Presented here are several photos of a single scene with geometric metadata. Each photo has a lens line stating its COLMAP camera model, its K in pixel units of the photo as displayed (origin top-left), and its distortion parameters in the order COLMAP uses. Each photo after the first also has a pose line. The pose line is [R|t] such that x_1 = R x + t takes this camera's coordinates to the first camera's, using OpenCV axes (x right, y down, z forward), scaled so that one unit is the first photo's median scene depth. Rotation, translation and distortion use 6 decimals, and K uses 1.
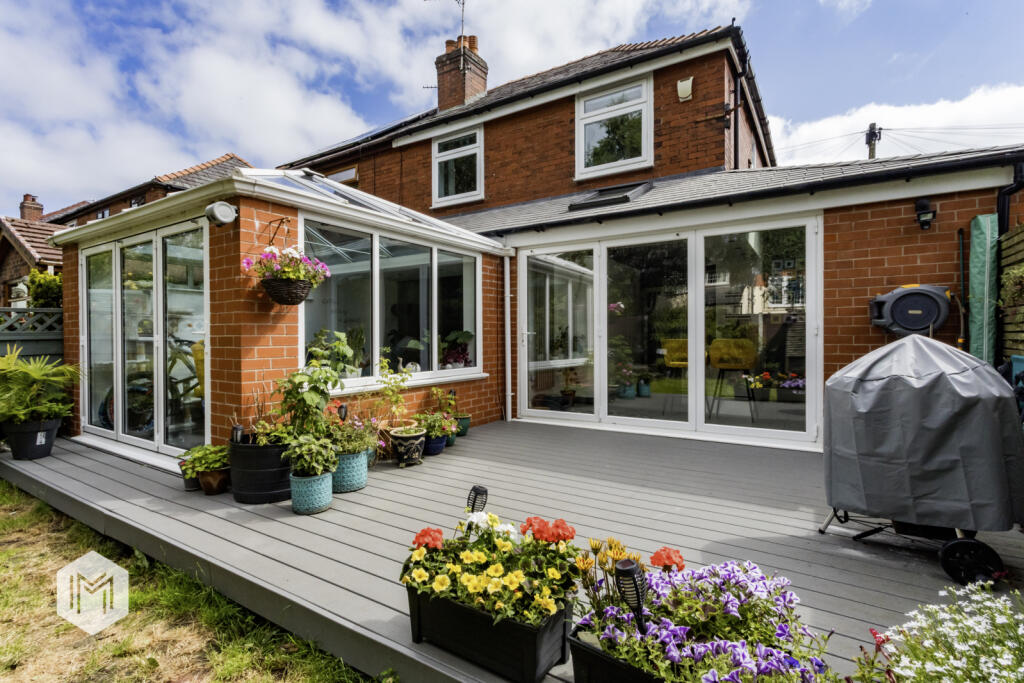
lens RADIAL K [[480.8, 0, 512.0], [0, 480.8, 341.5], [0, 0, 1]] dist [0.026604, -0.000172]
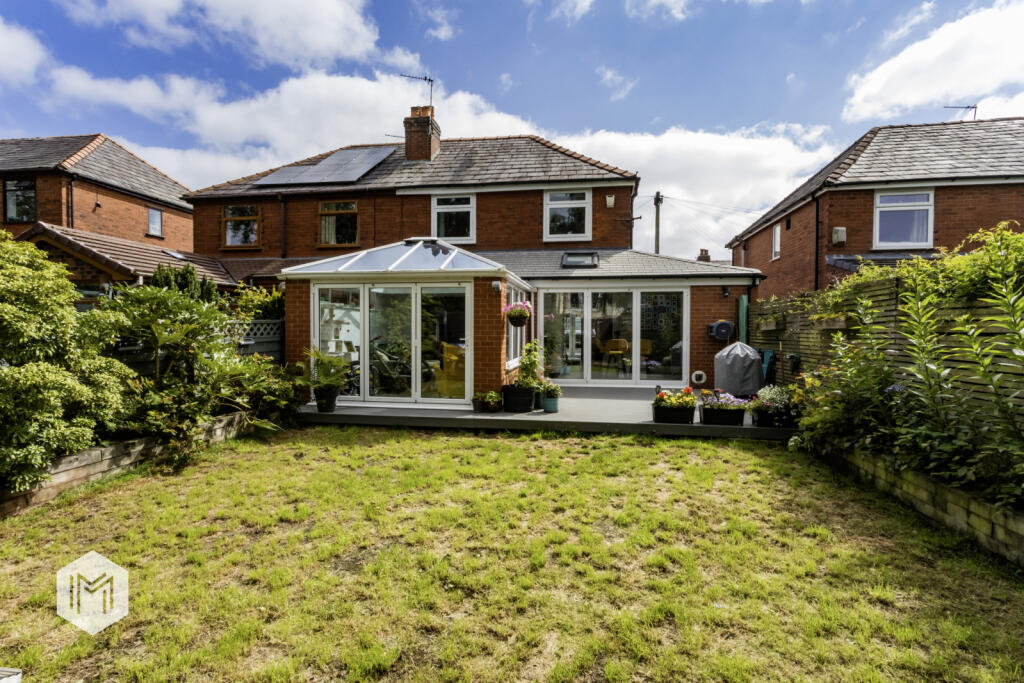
lens RADIAL K [[480.8, 0, 512.0], [0, 480.8, 341.5], [0, 0, 1]] dist [0.026604, -0.000172]
pose [[0.922201, -0.001204, 0.386709, -0.605496], [-0.003554, 0.999927, 0.011588, -0.014614], [-0.386694, -0.012061, 0.922129, -0.468347]]
